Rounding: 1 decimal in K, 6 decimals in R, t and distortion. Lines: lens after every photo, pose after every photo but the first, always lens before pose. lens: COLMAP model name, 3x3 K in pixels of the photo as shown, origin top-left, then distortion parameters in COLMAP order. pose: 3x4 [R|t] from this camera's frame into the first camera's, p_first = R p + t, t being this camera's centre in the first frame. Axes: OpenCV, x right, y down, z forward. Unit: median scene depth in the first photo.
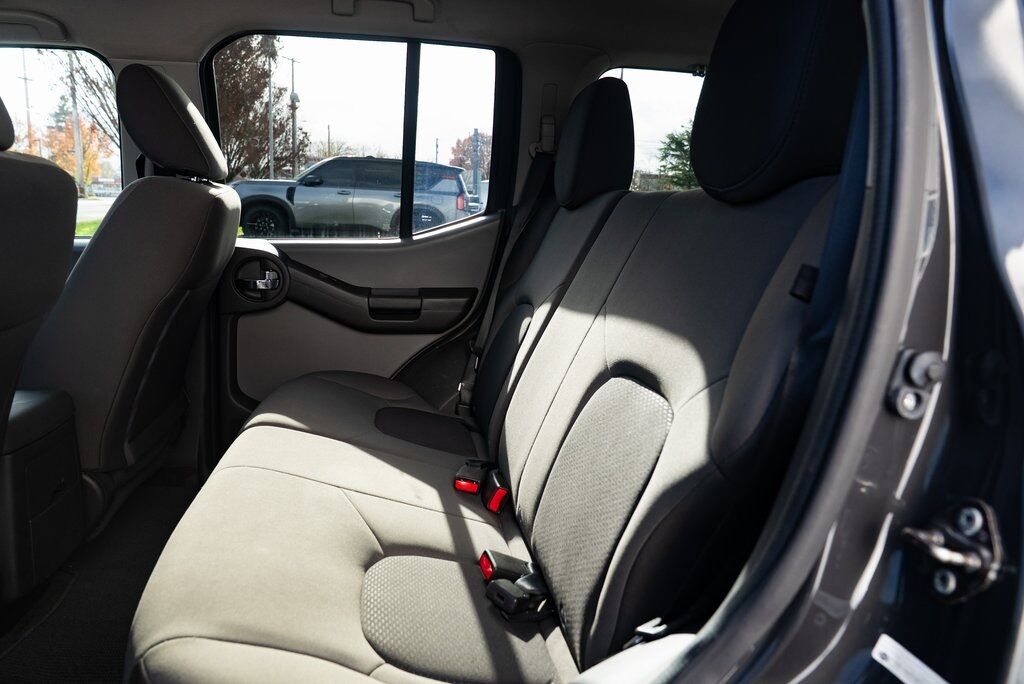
lens RADIAL K [[698.9, 0, 512.0], [0, 698.9, 342.0], [0, 0, 1]] dist [-0.039415, 0.026130]
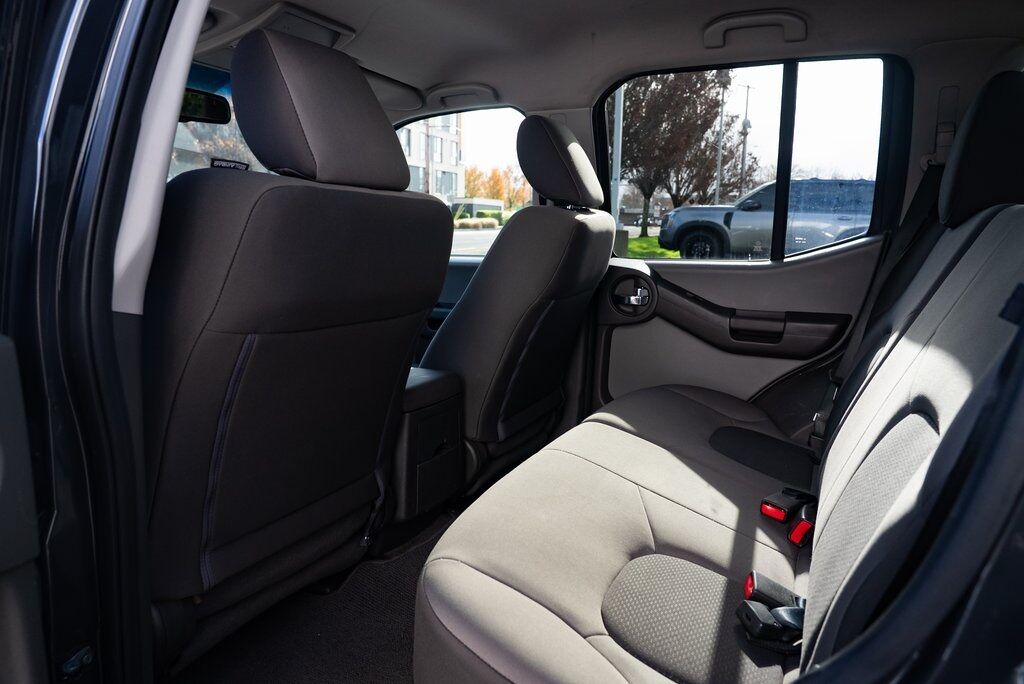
lens RADIAL K [[698.9, 0, 512.0], [0, 698.9, 342.0], [0, 0, 1]] dist [-0.039415, 0.026130]
pose [[0.816274, 0.074812, -0.572799, 0.116349], [-0.094903, 0.995473, -0.005225, 0.006603], [0.569815, 0.058626, 0.819679, -0.009942]]
